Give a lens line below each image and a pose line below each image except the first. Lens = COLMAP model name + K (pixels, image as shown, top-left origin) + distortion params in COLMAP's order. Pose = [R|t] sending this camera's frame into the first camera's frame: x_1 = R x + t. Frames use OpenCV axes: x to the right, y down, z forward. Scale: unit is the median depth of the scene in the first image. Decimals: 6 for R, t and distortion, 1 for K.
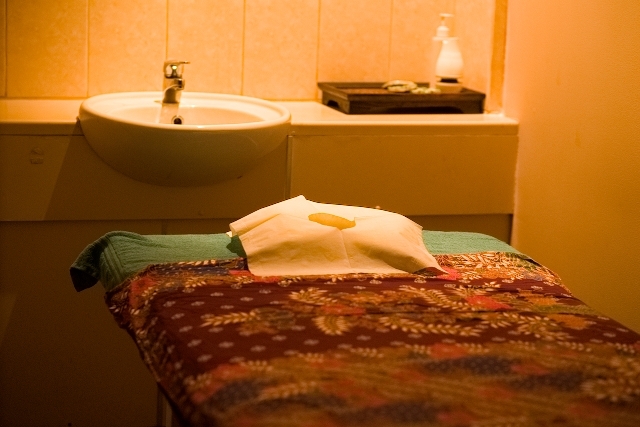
lens RADIAL K [[1598.0, 0, 319.8], [0, 1598.0, 213.7], [0, 0, 1]] dist [-0.048691, 0.000000]
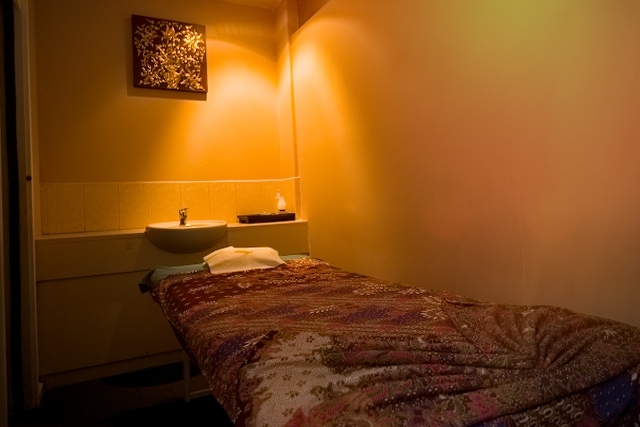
lens RADIAL K [[370.7, 0, 319.1], [0, 370.7, 212.0], [0, 0, 1]] dist [-0.004885, -0.000159]
pose [[0.977487, -0.084704, 0.193248, 0.017939], [0.127281, 0.967190, -0.219872, 0.095279], [-0.168283, 0.239519, 0.956196, 0.404538]]
